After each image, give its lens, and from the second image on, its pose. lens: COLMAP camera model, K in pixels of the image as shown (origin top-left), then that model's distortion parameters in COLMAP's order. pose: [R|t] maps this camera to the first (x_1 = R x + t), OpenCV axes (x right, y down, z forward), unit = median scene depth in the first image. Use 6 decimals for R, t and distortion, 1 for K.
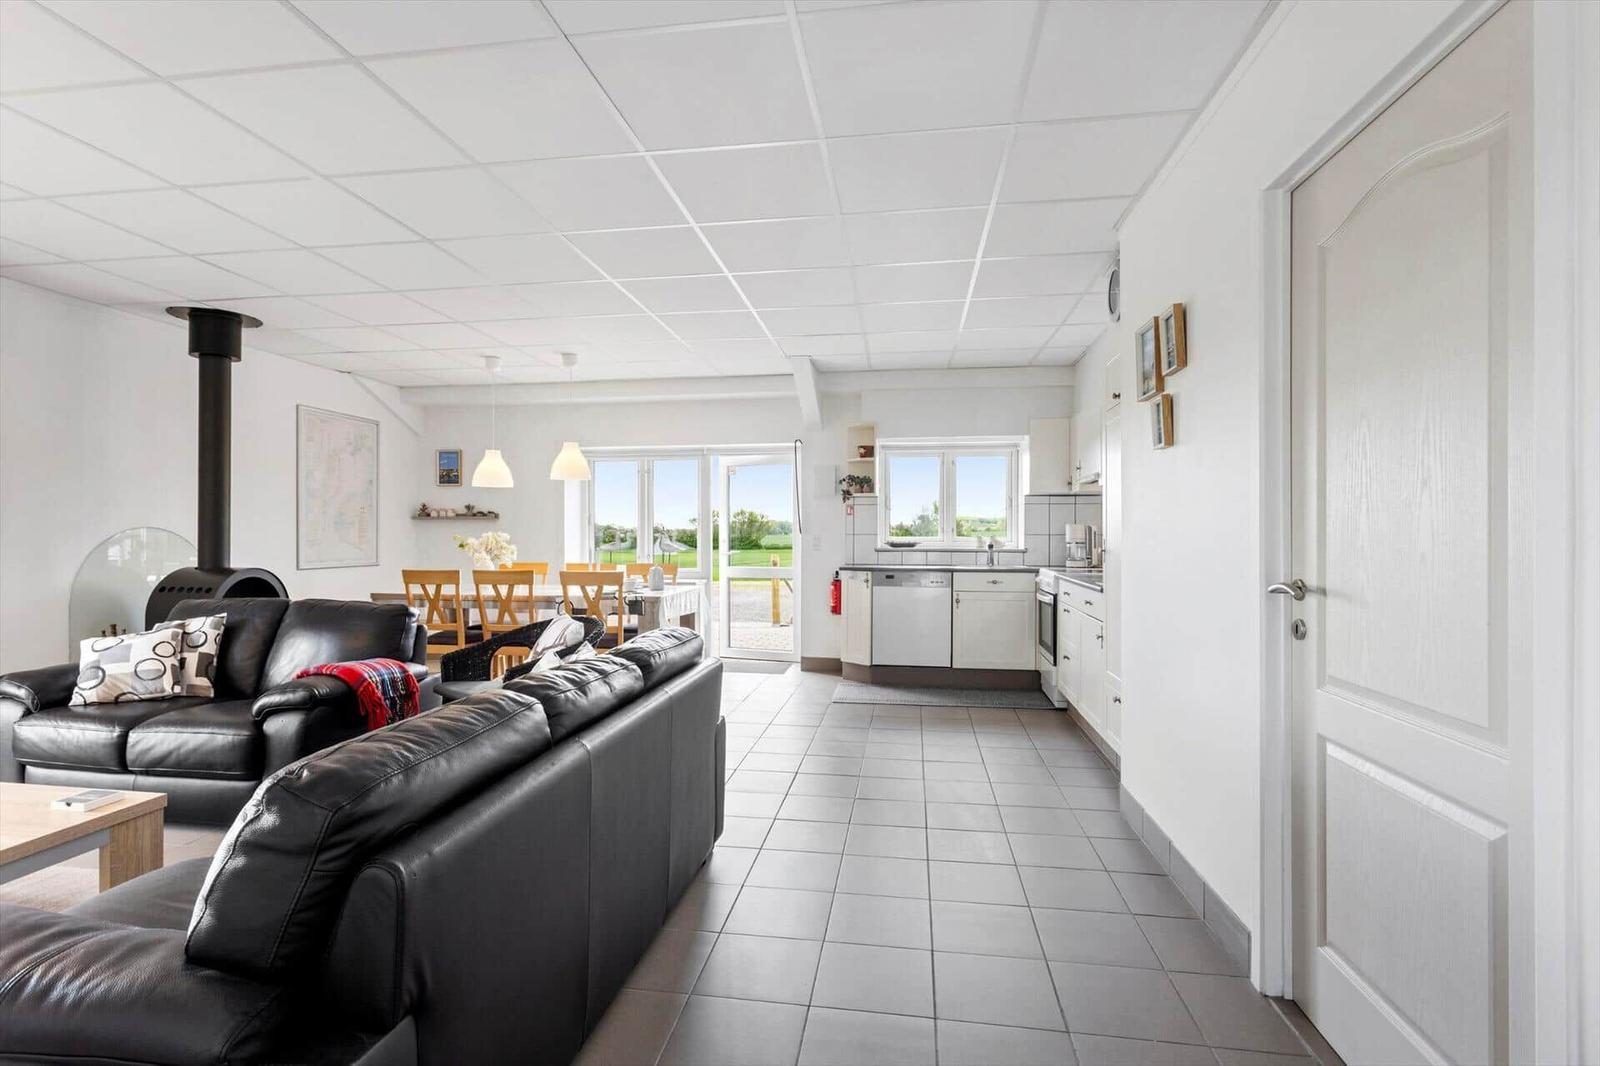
lens RADIAL K [[842.6, 0, 789.6], [0, 842.6, 536.1], [0, 0, 1]] dist [0.001035, 0.000618]
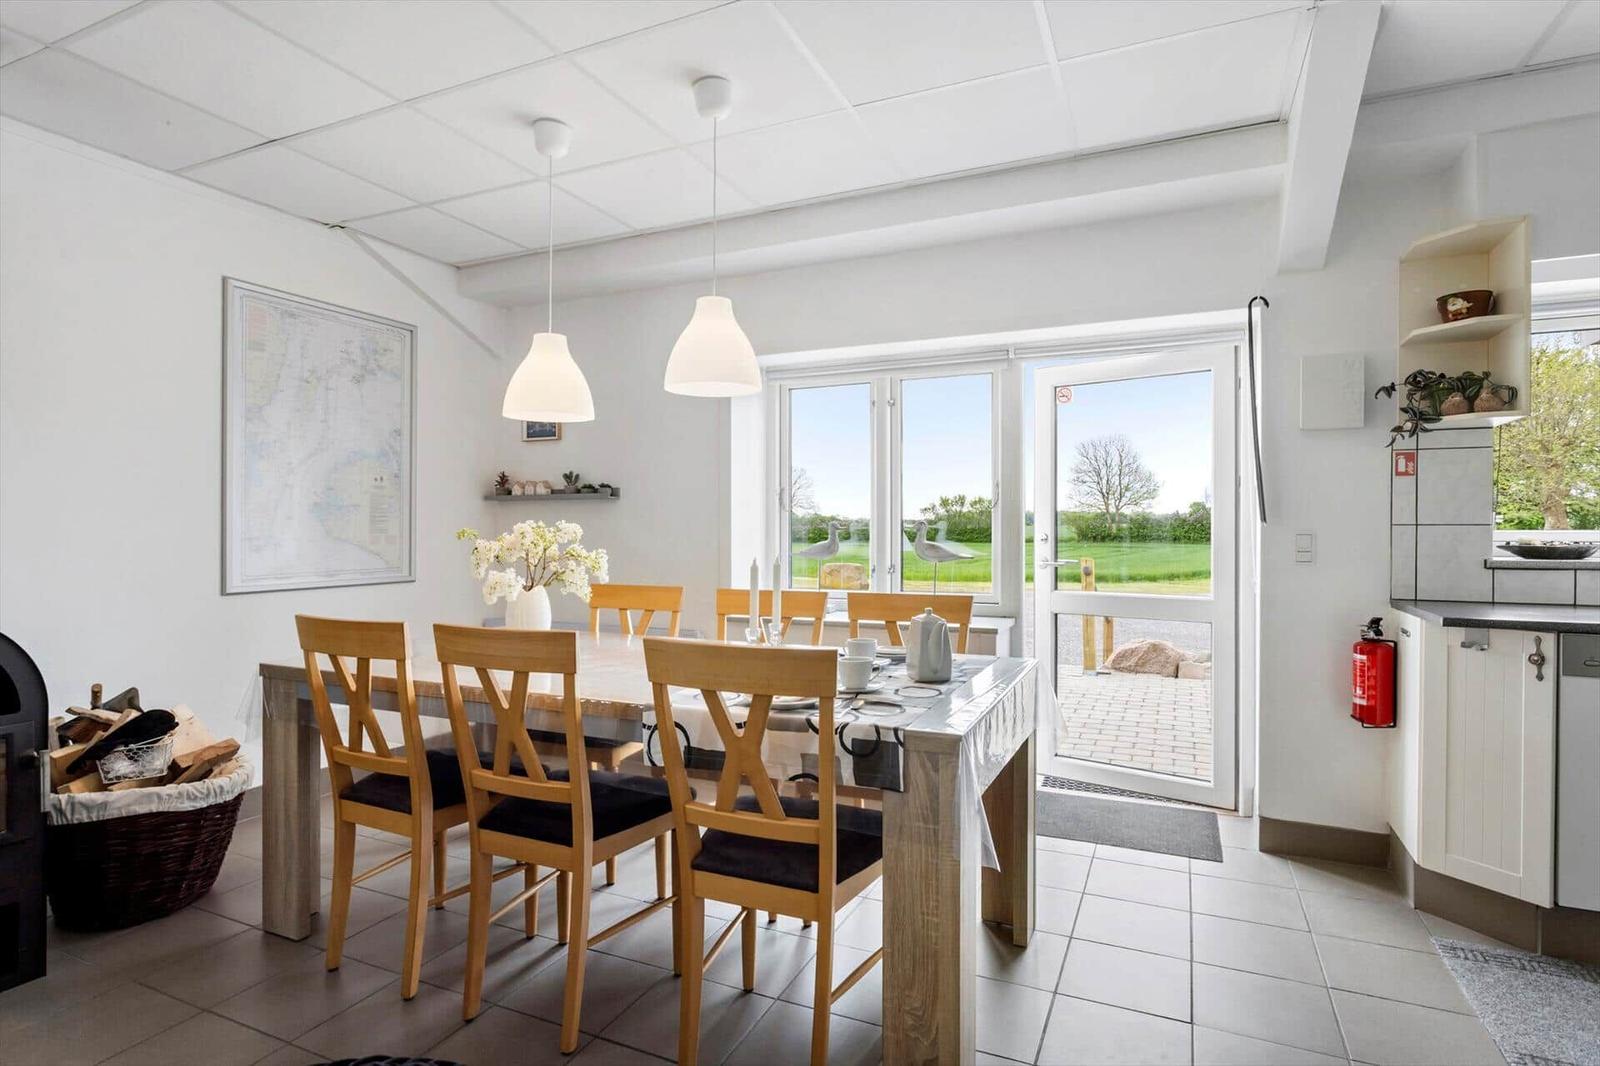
lens RADIAL K [[842.6, 0, 789.6], [0, 842.6, 536.1], [0, 0, 1]] dist [0.001035, 0.000618]
pose [[0.965147, 0.001176, -0.261706, -0.108056], [0.001411, 0.999952, 0.009696, -0.000801], [0.261705, -0.009728, 0.965099, 0.567500]]
